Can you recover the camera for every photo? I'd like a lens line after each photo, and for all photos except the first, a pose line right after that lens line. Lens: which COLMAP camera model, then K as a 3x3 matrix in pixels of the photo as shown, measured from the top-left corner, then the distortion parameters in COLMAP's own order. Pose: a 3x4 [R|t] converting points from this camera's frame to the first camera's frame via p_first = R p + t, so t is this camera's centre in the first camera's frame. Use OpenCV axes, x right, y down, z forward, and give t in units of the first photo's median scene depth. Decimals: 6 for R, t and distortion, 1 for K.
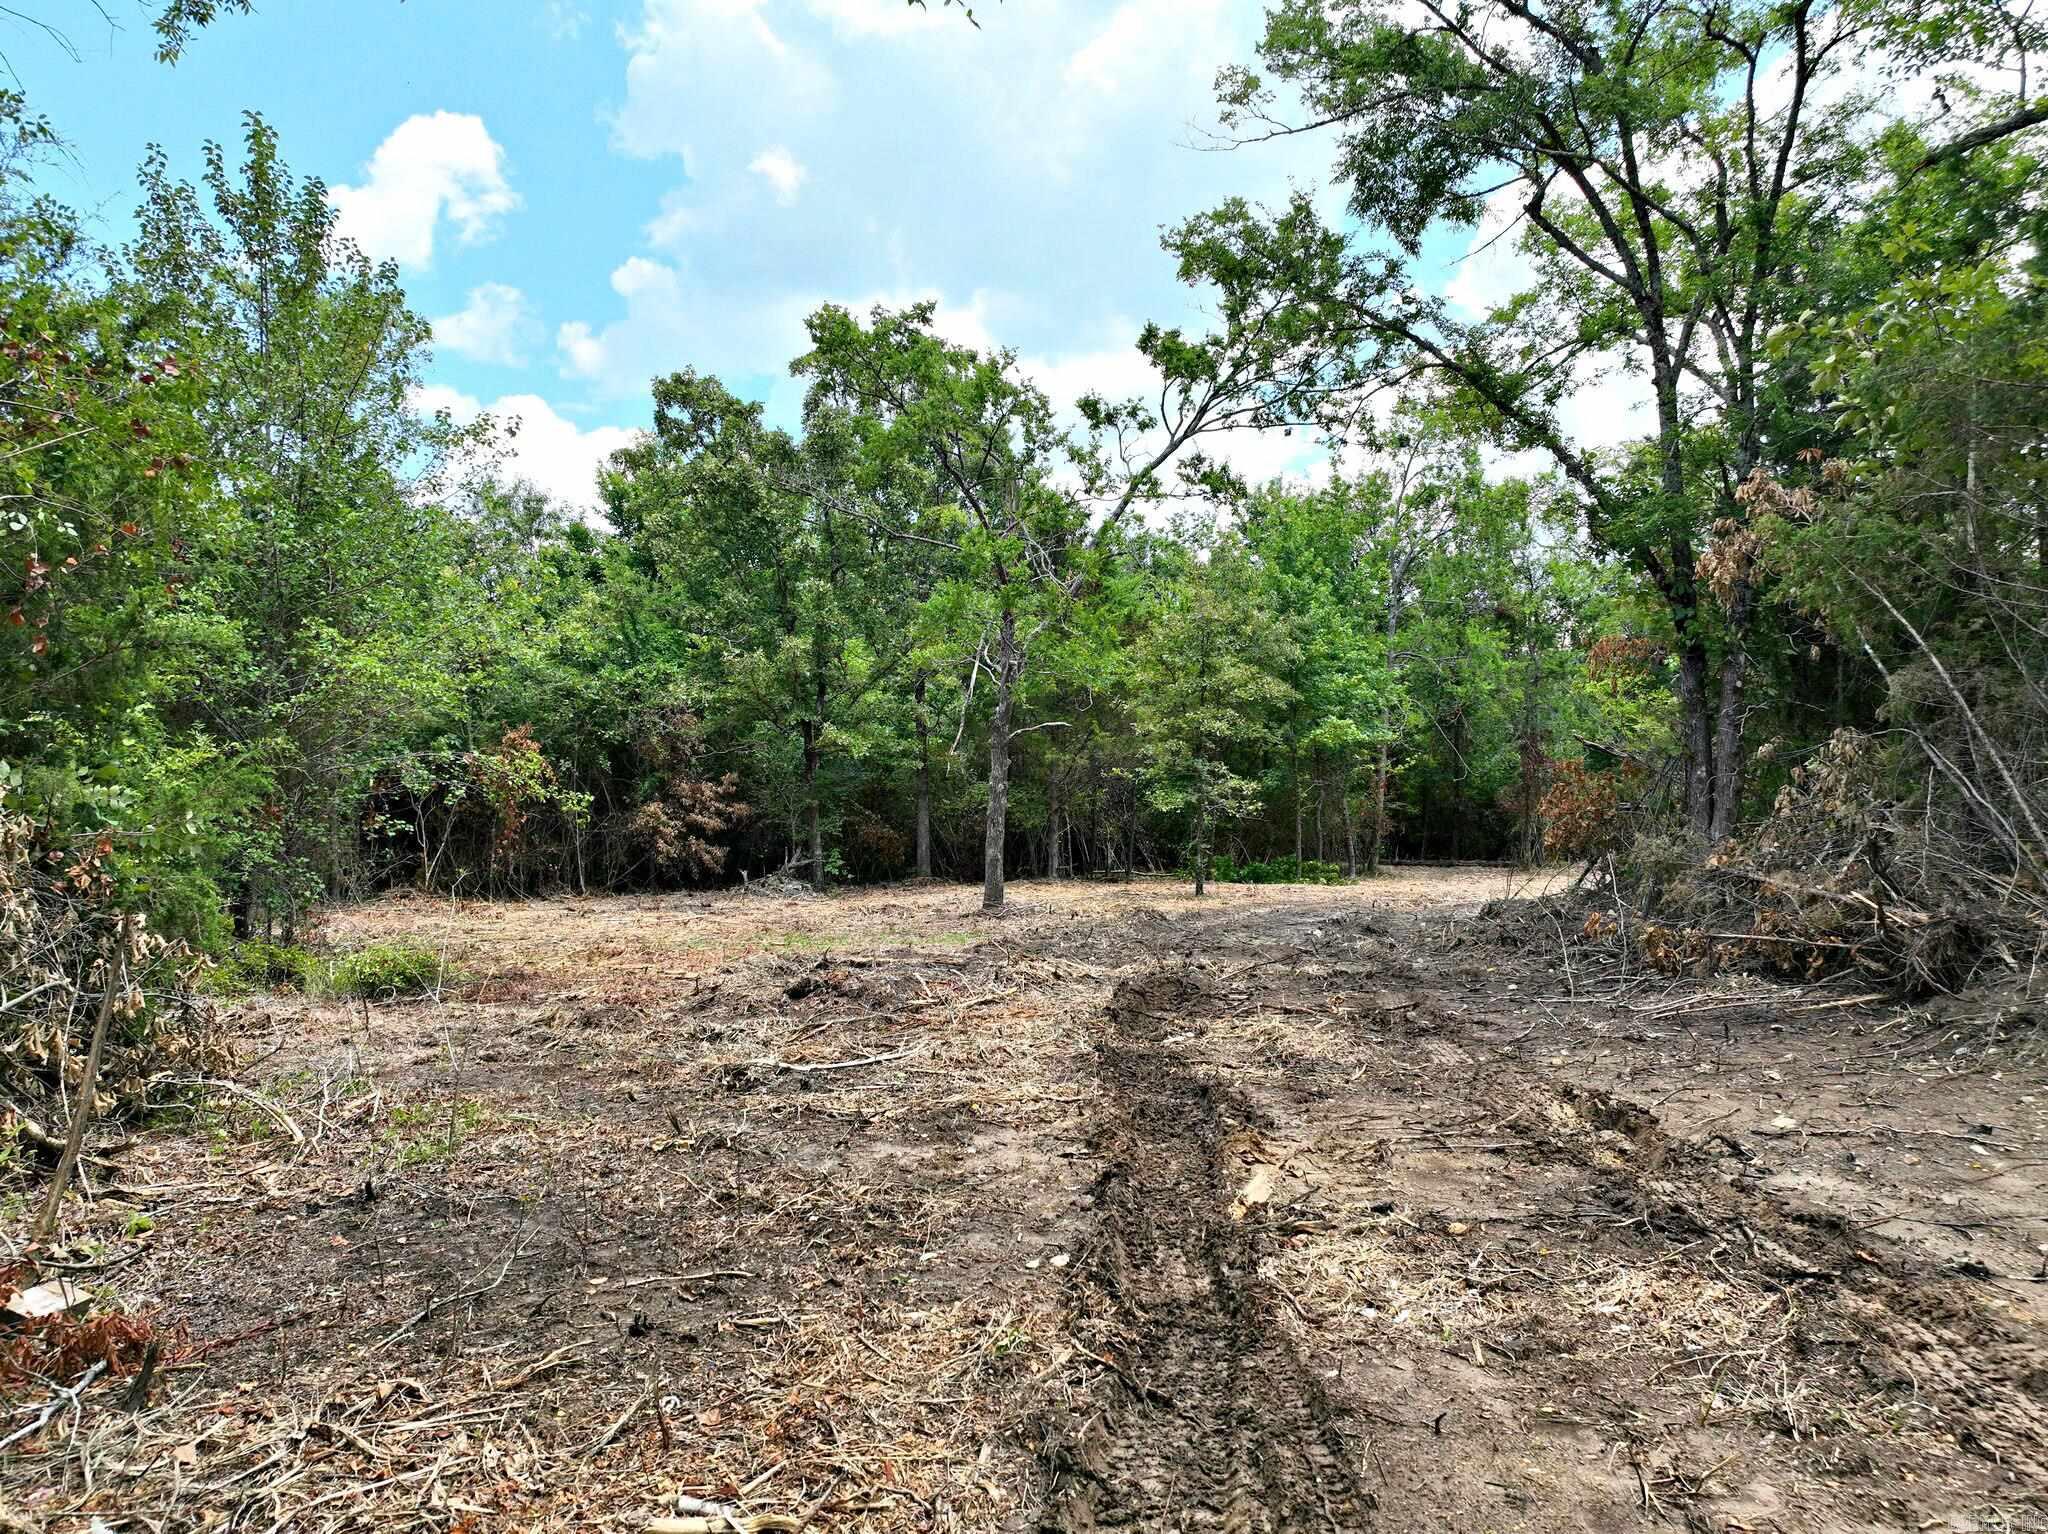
lens RADIAL K [[1439.0, 0, 1023.6], [0, 1439.0, 770.0], [0, 0, 1]] dist [-0.012626, 0.028498]
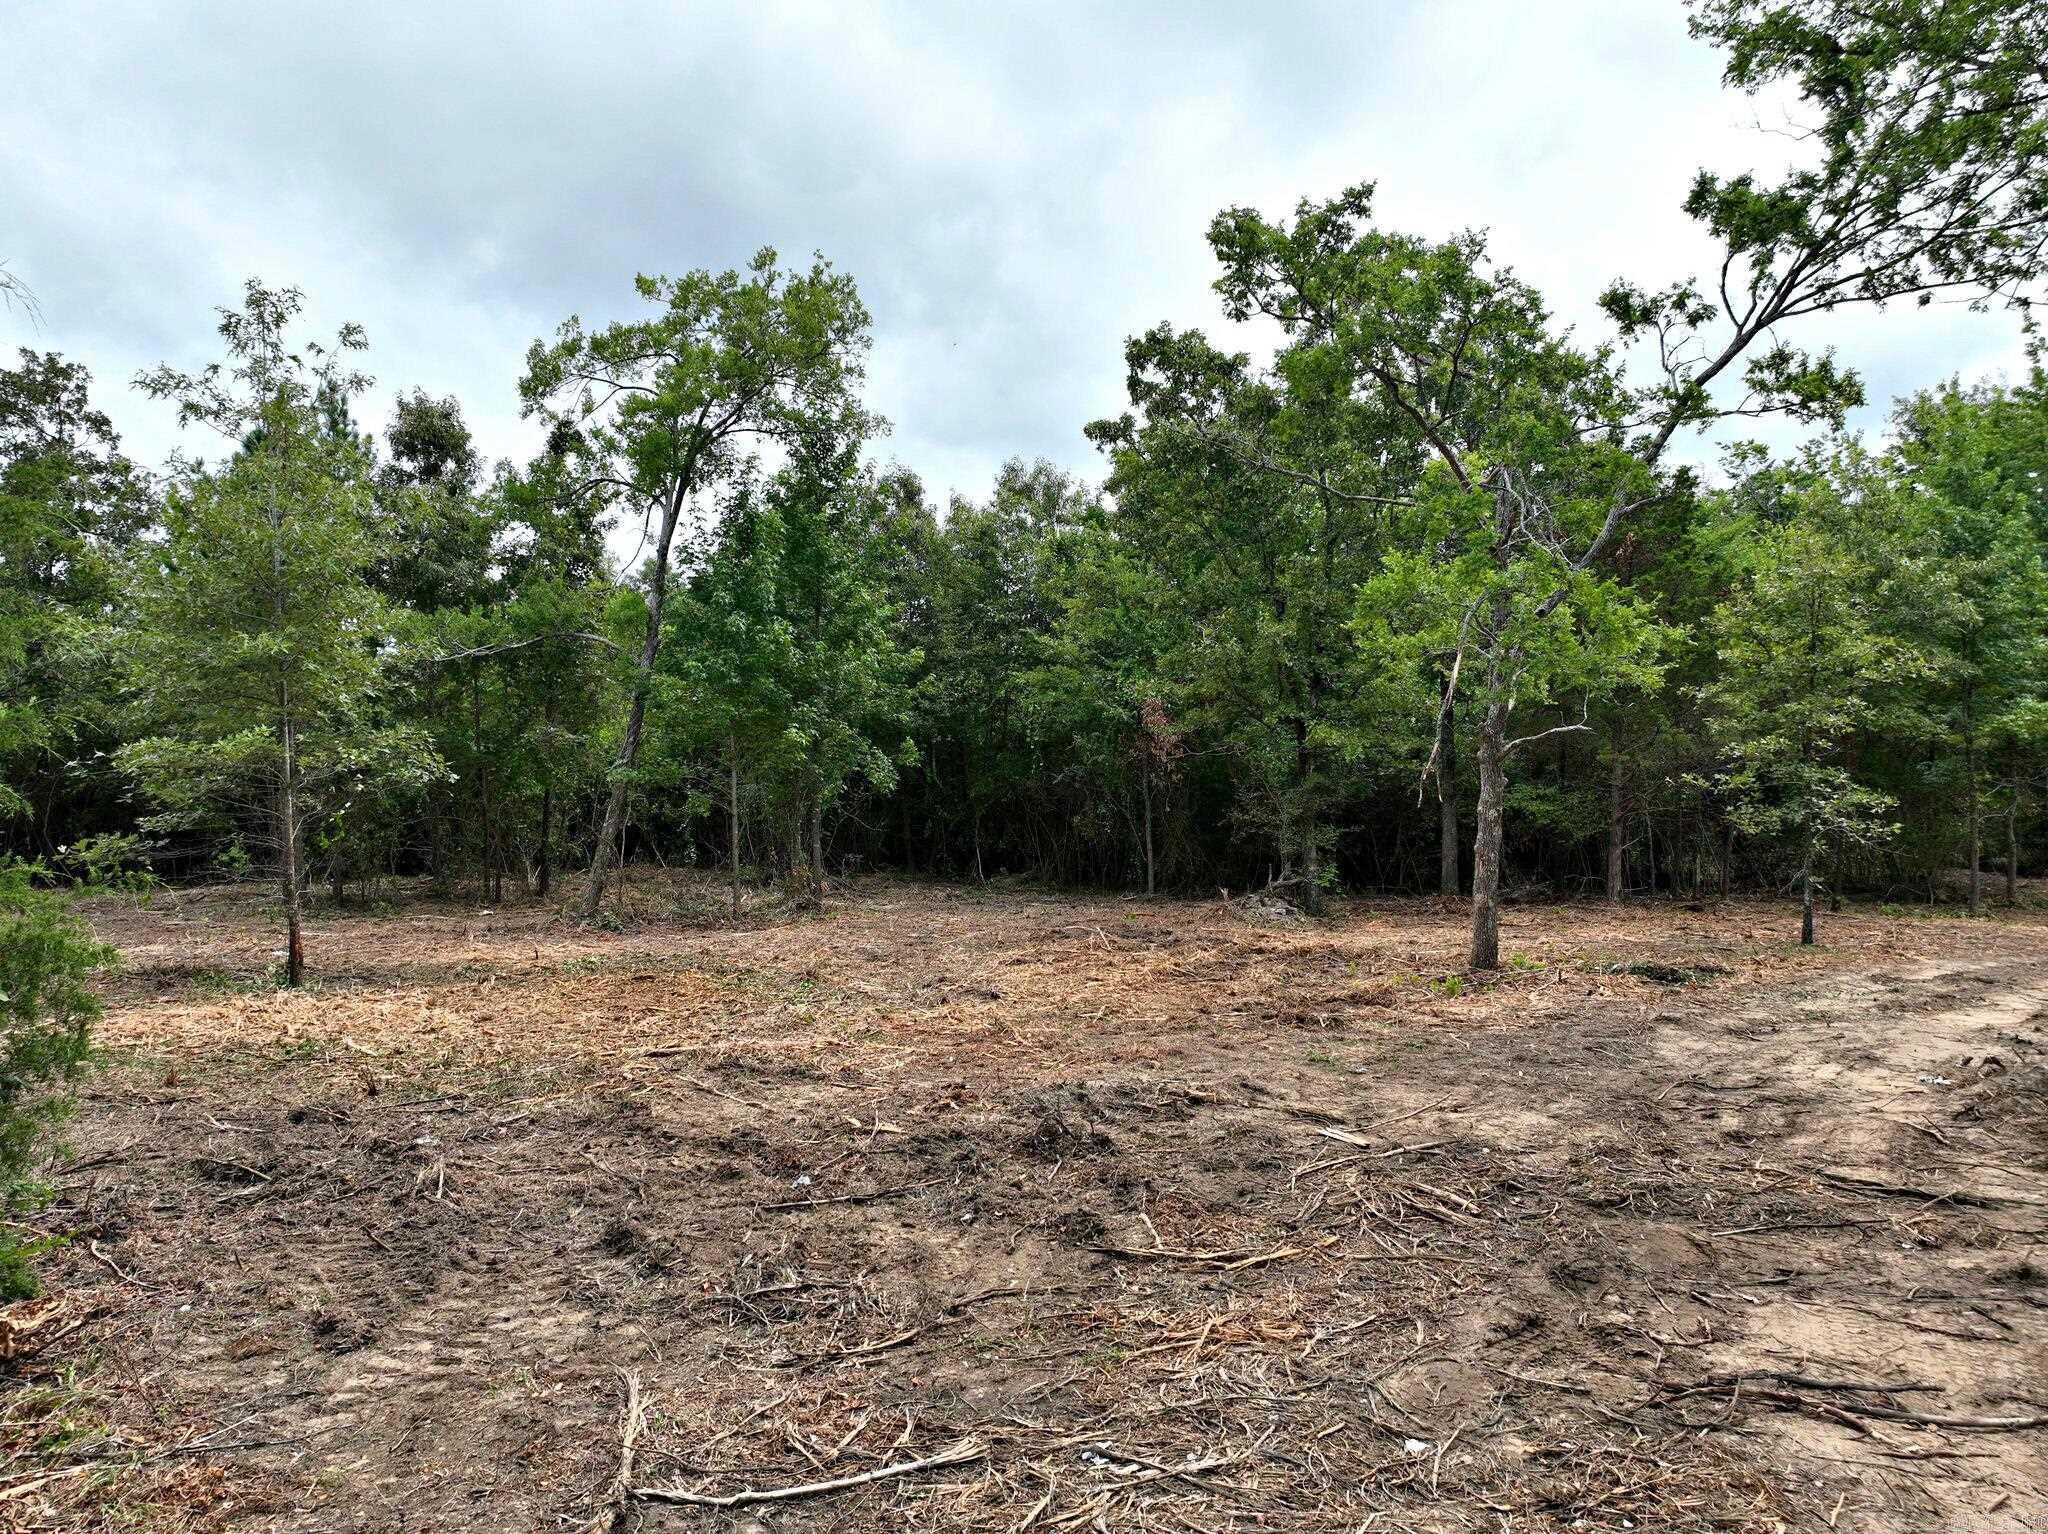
lens RADIAL K [[1439.0, 0, 1023.6], [0, 1439.0, 770.0], [0, 0, 1]] dist [-0.012626, 0.028498]
pose [[0.916702, 0.001862, -0.399567, 0.062209], [0.006539, 0.999785, 0.019663, -0.028403], [0.399518, -0.020638, 0.916493, 0.194703]]
